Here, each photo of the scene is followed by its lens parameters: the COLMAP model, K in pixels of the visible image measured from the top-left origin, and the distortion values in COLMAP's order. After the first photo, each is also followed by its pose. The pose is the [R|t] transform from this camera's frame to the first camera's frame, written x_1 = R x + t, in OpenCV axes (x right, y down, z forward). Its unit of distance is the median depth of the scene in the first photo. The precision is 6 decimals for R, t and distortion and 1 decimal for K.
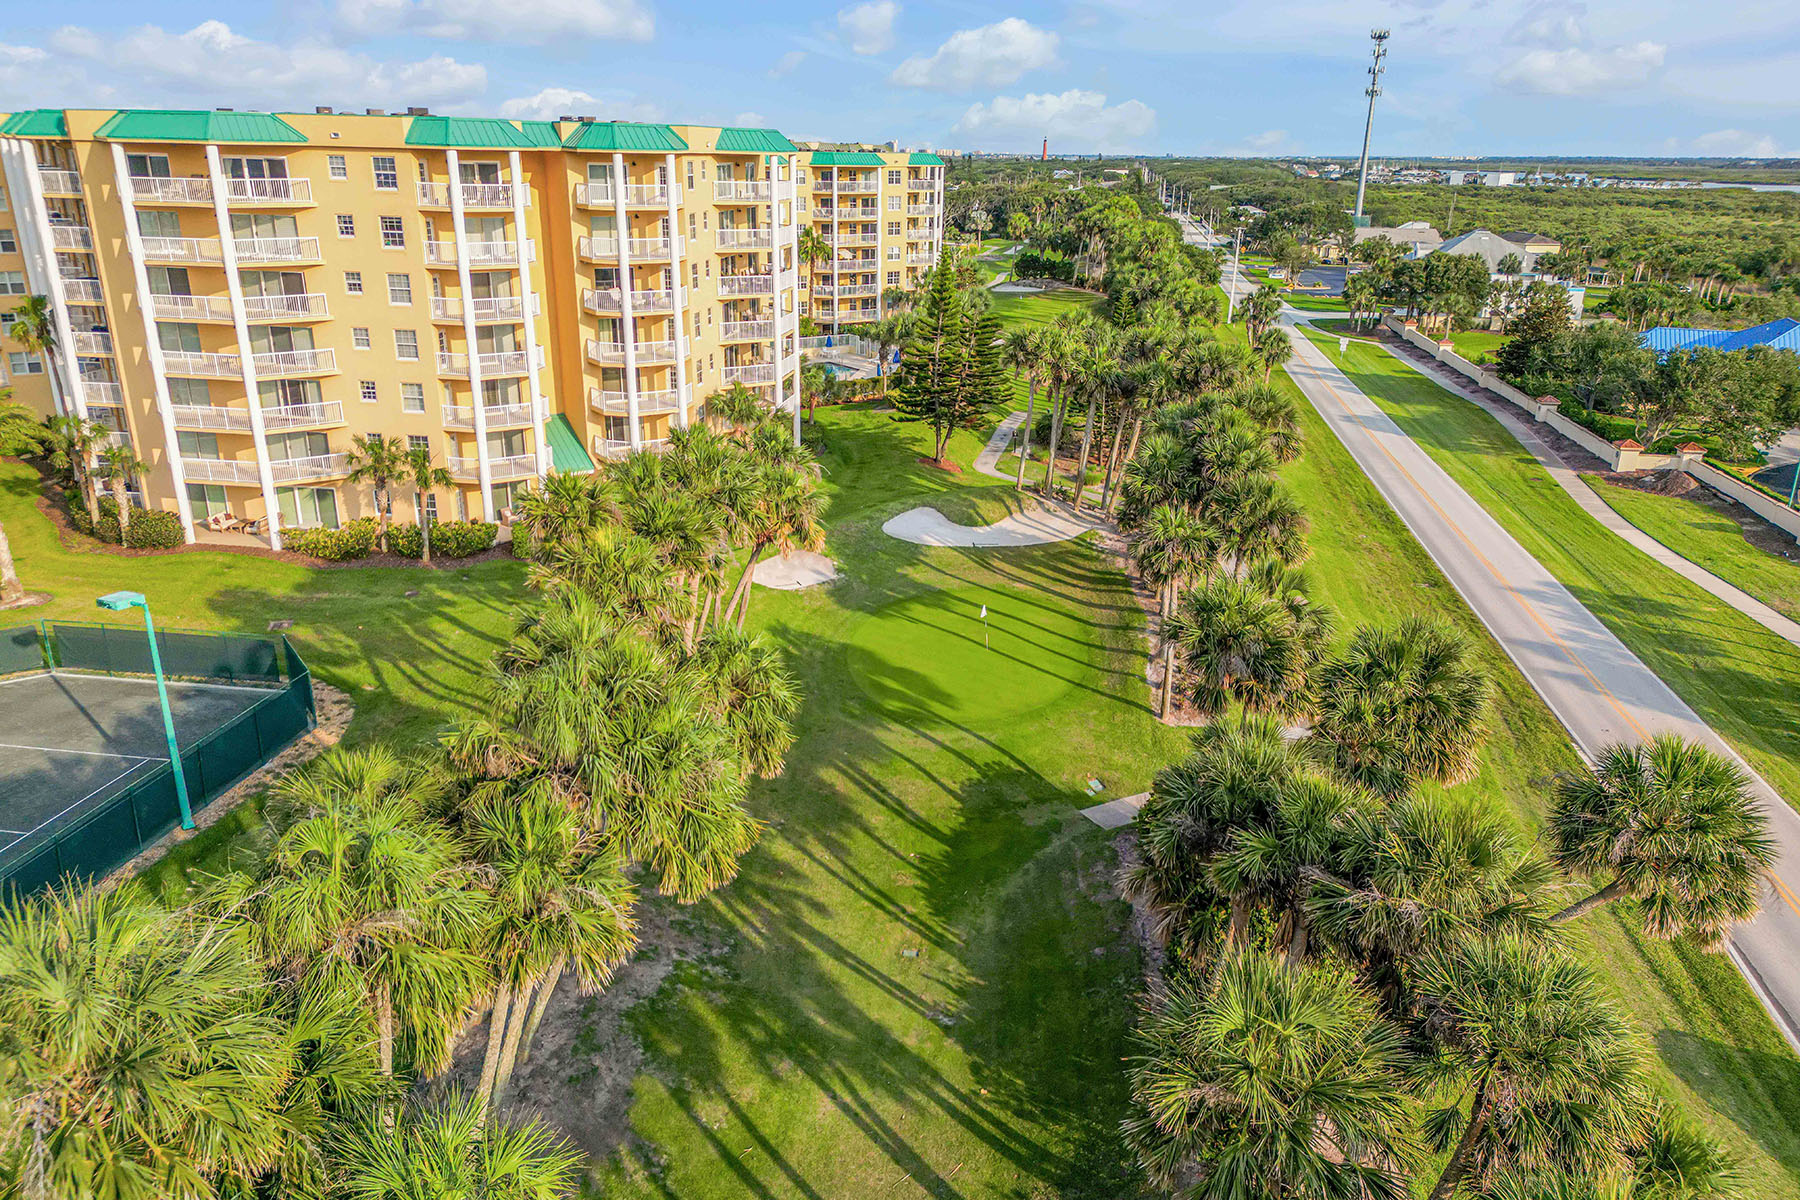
lens RADIAL K [[1278.3, 0, 900.7], [0, 1278.3, 584.6], [0, 0, 1]] dist [0.085752, -0.088967]
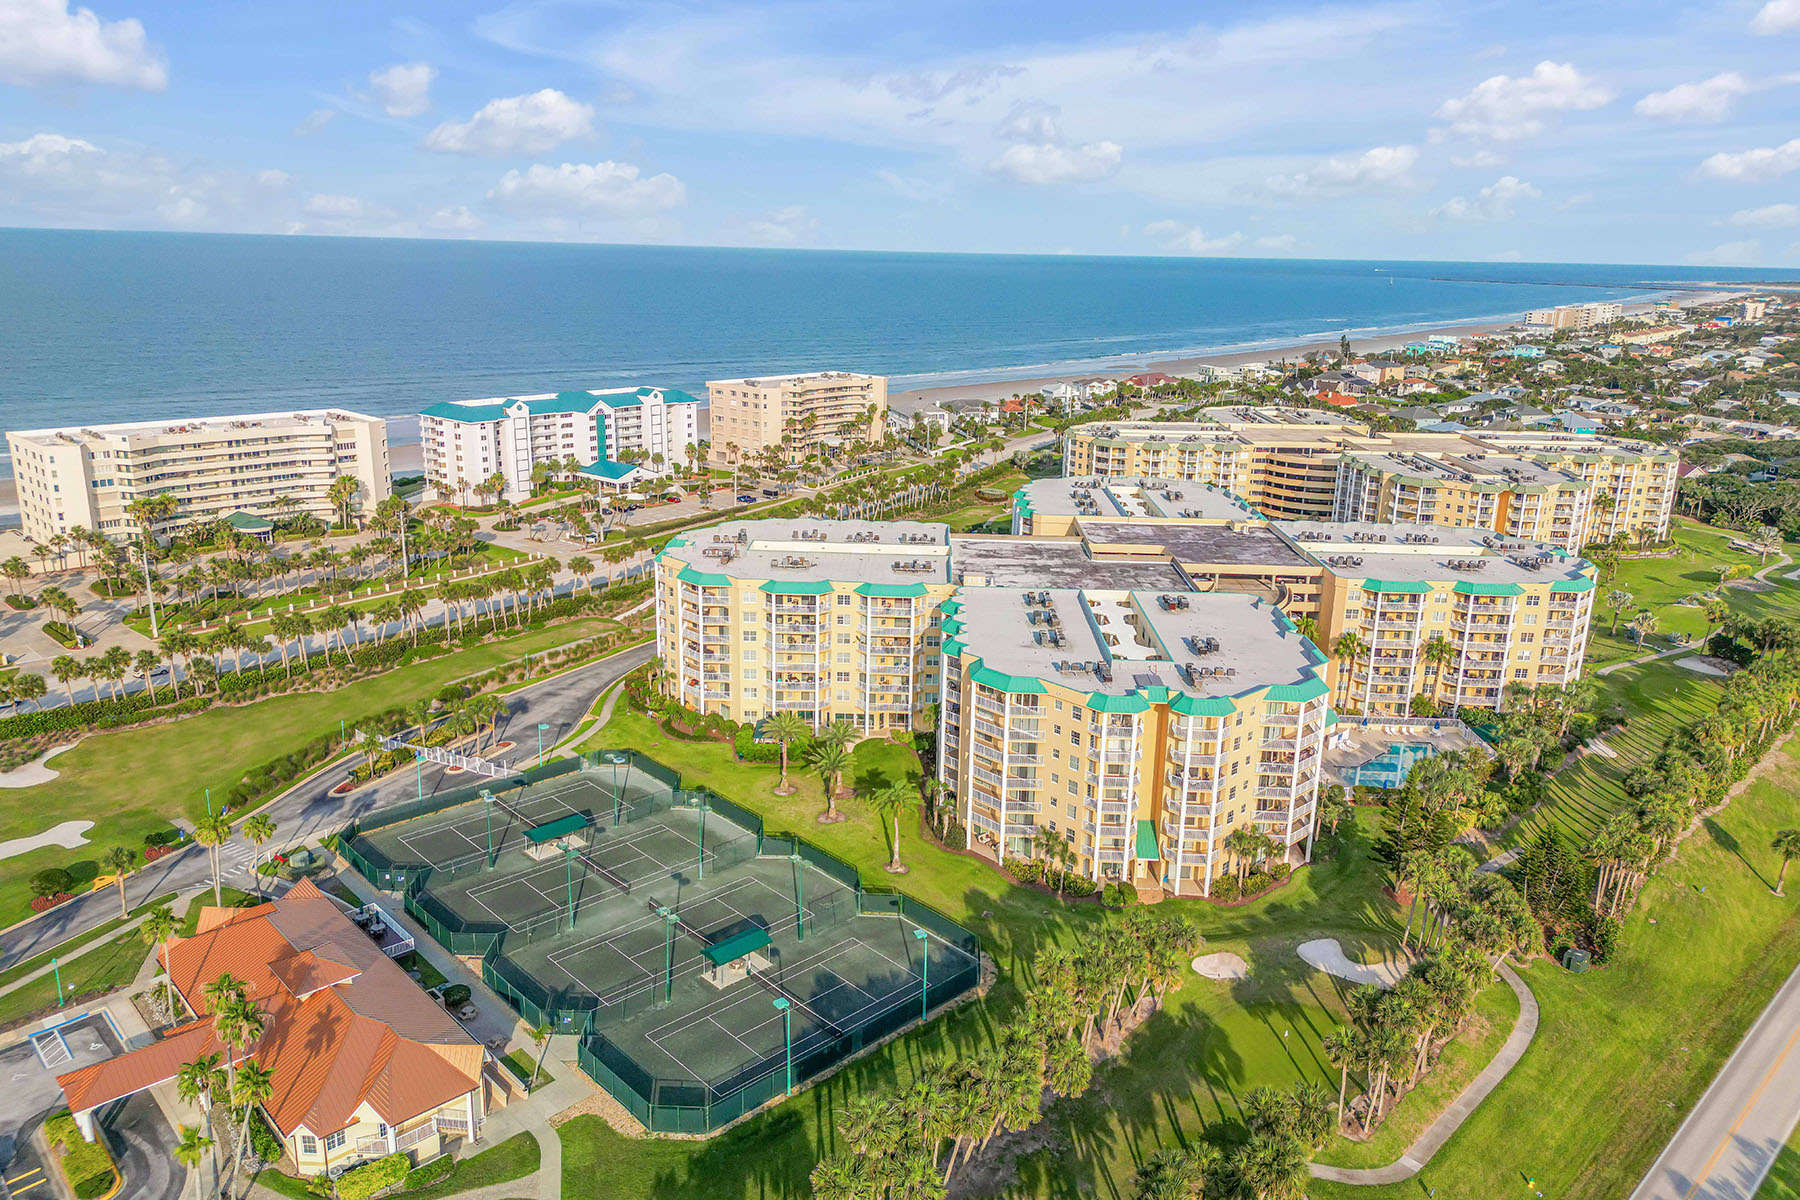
lens RADIAL K [[1275.2, 0, 899.2], [0, 1275.2, 606.9], [0, 0, 1]] dist [0.071280, -0.069244]
pose [[0.797876, 0.171629, -0.577873, 0.500433], [-0.209819, 0.977740, 0.000691, -0.397817], [0.565128, 0.120698, 0.816126, -0.811647]]
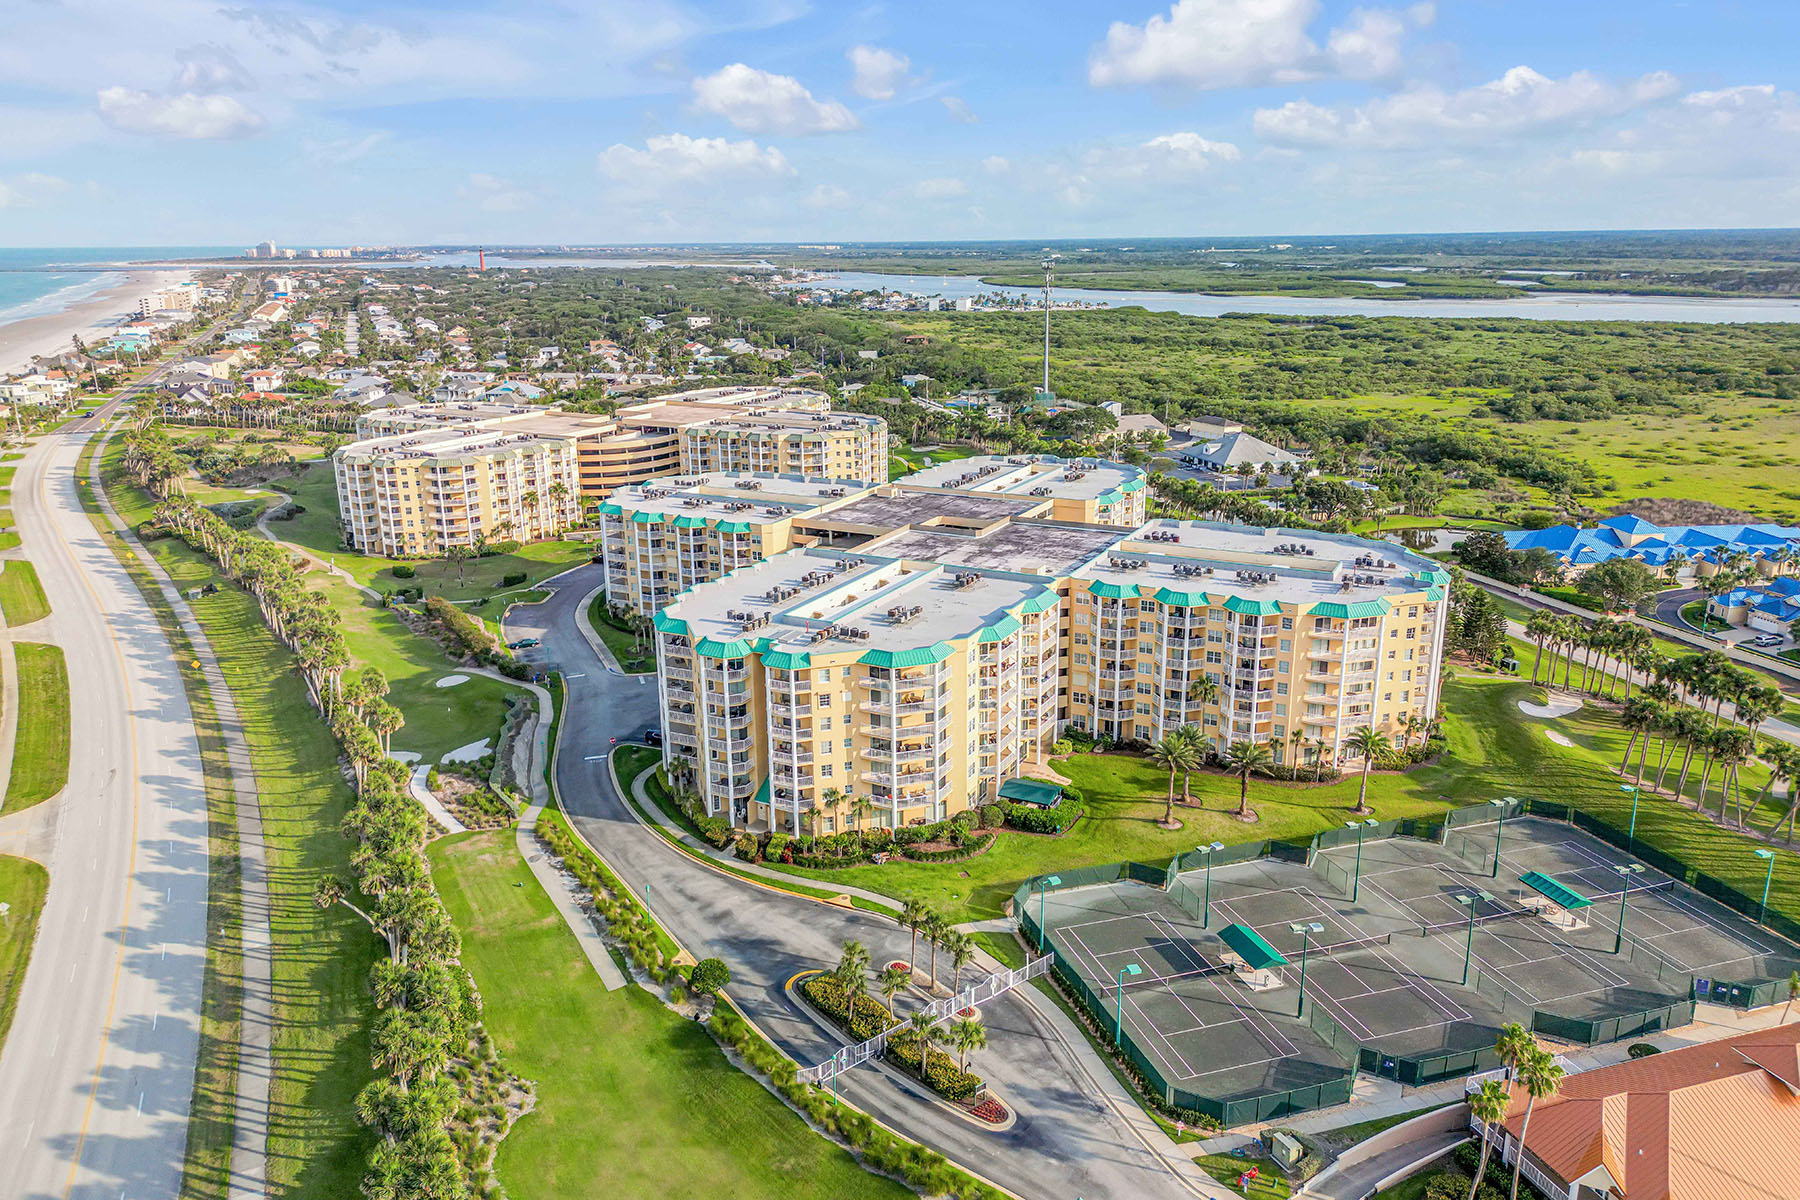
lens RADIAL K [[1278.3, 0, 900.7], [0, 1278.3, 584.6], [0, 0, 1]] dist [0.085752, -0.088967]
pose [[0.892185, -0.136096, 0.430679, -2.185327], [0.164448, 0.985956, -0.029101, -0.428312], [-0.420670, 0.096788, 0.902036, -0.776749]]
